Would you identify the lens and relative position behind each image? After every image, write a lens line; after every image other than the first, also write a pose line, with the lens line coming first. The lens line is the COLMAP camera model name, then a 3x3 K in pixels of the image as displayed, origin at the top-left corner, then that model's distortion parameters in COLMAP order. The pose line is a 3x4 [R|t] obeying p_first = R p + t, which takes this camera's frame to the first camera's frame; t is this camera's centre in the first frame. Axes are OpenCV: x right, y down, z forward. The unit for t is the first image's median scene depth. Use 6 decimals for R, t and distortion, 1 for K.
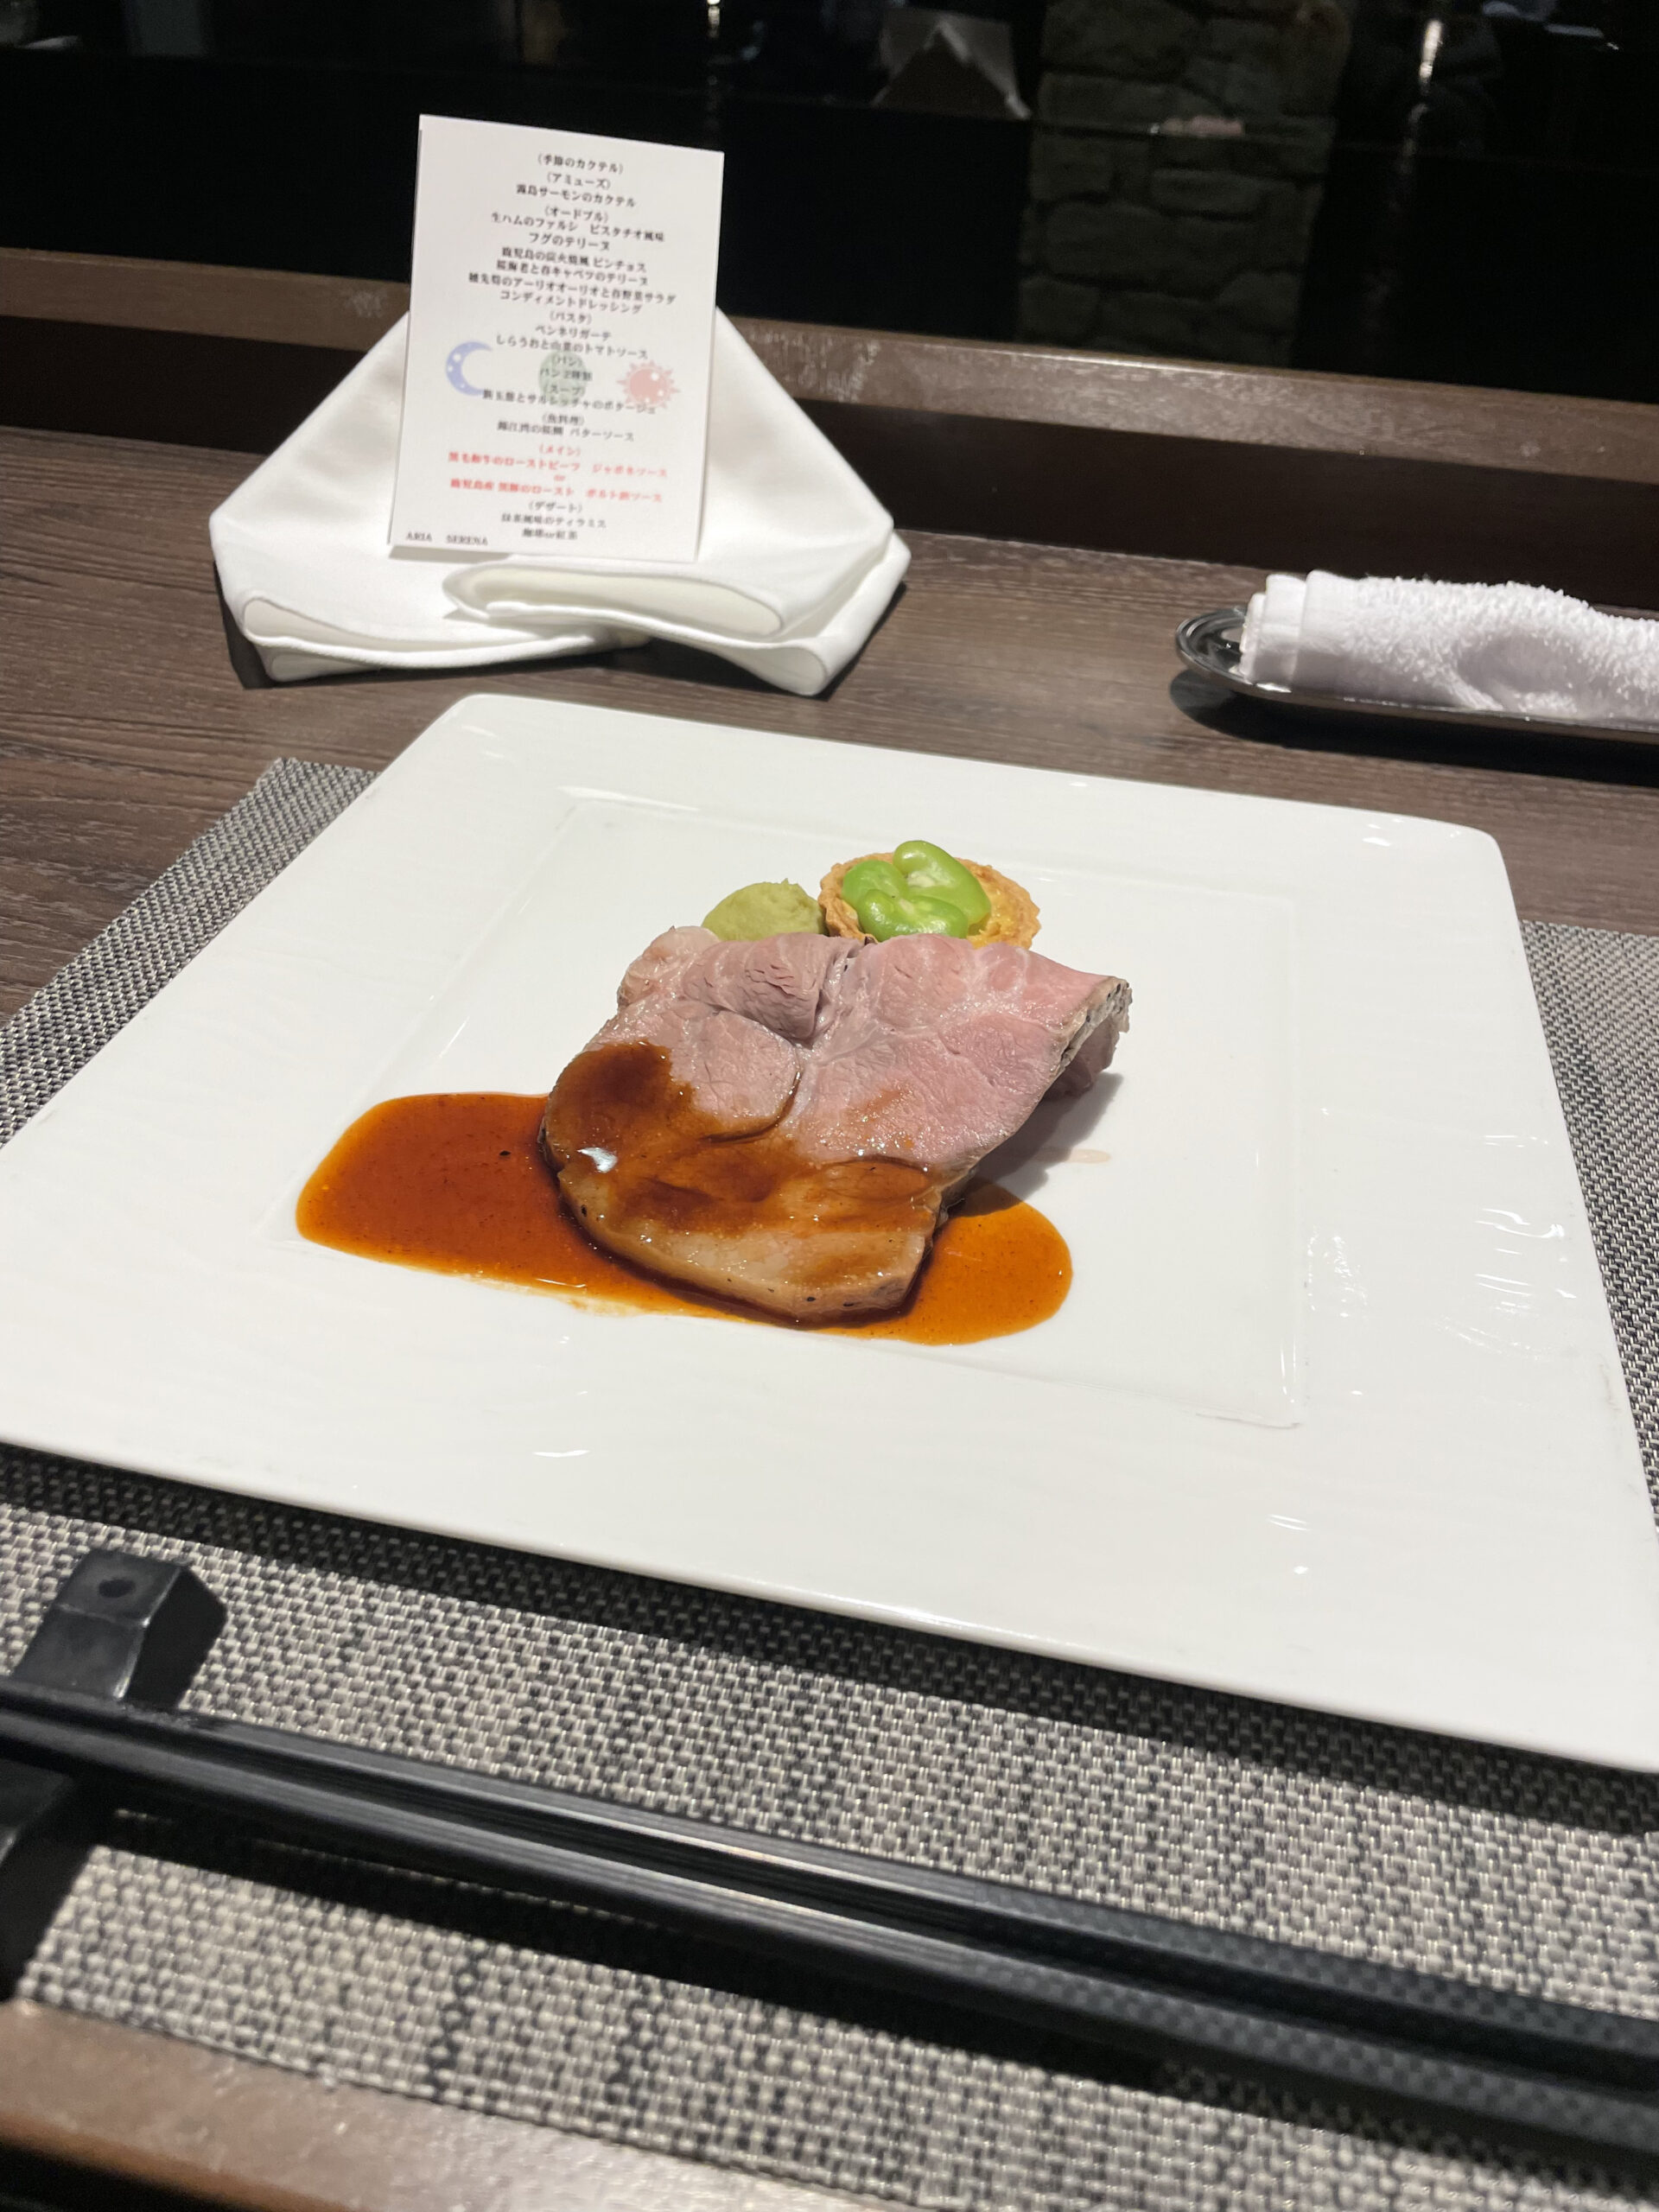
lens RADIAL K [[1730.1, 0, 838.0], [0, 1730.1, 1109.1], [0, 0, 1]] dist [0.004849, -0.020187]
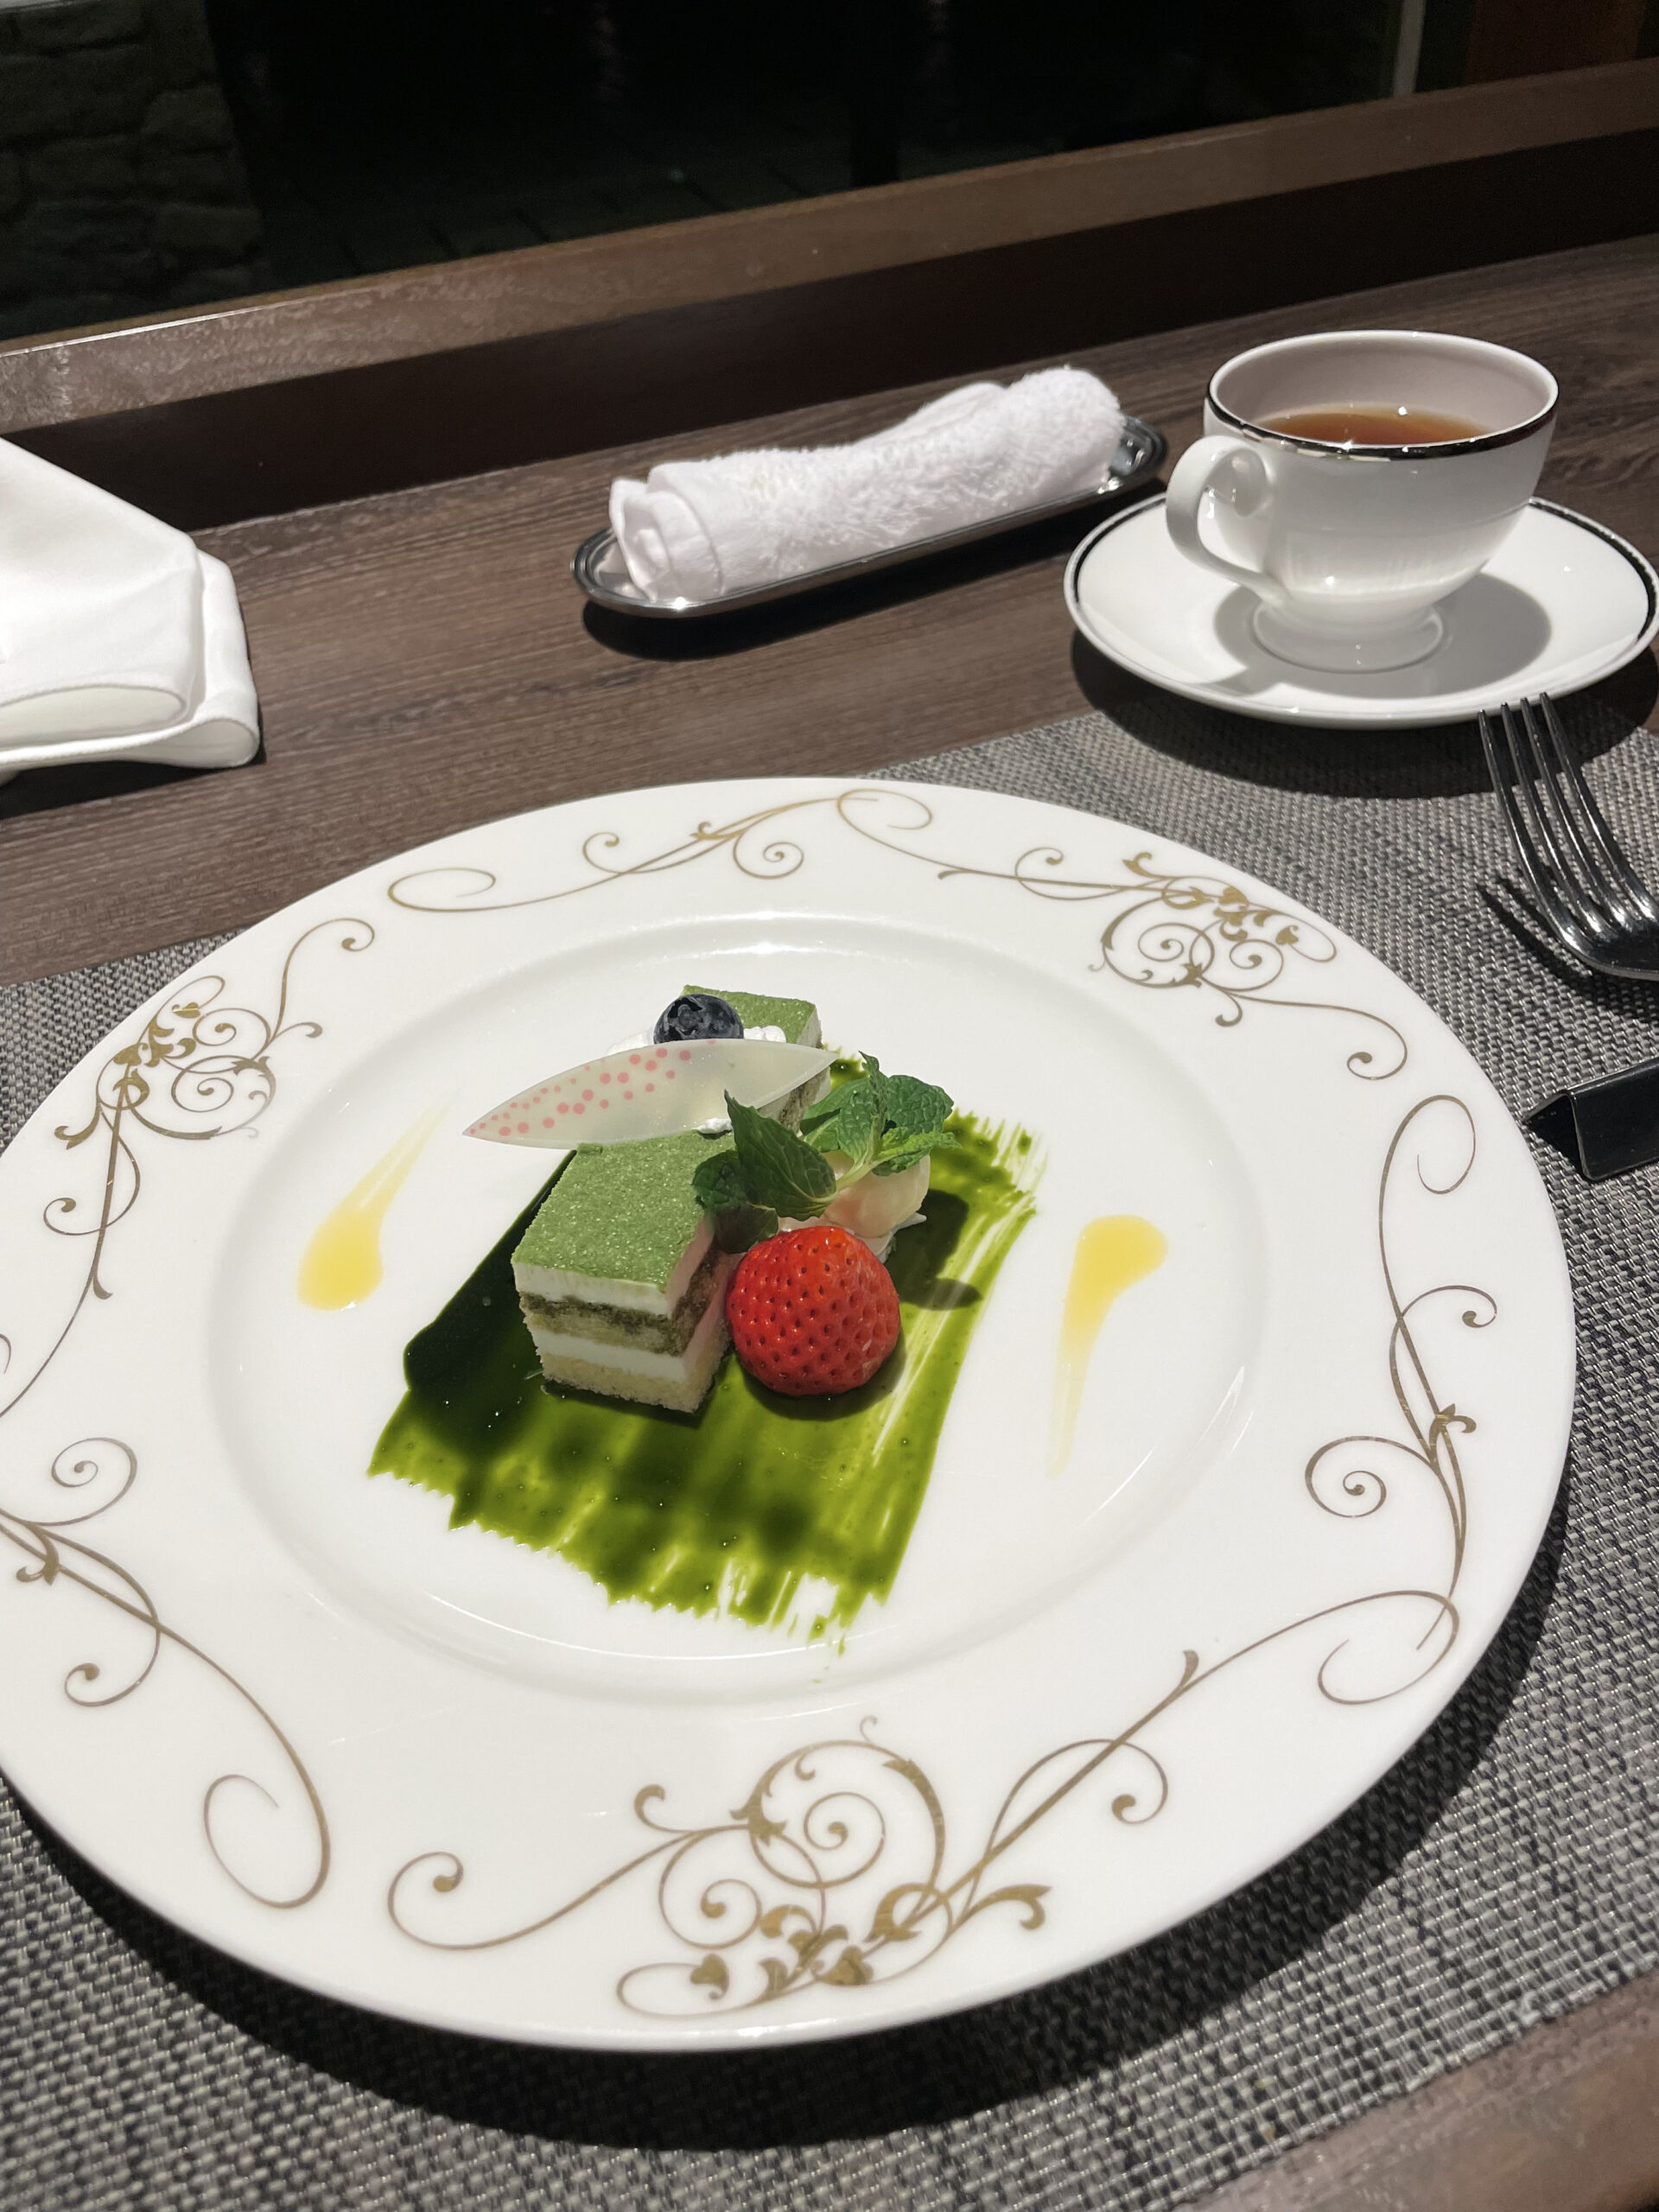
lens RADIAL K [[1730.1, 0, 824.2], [0, 1730.1, 1104.5], [0, 0, 1]] dist [0.004849, -0.020187]
pose [[0.846209, -0.426175, 0.319852, -0.351949], [0.394293, 0.904573, 0.162114, -0.282169], [-0.358418, -0.011067, 0.933496, 0.074518]]
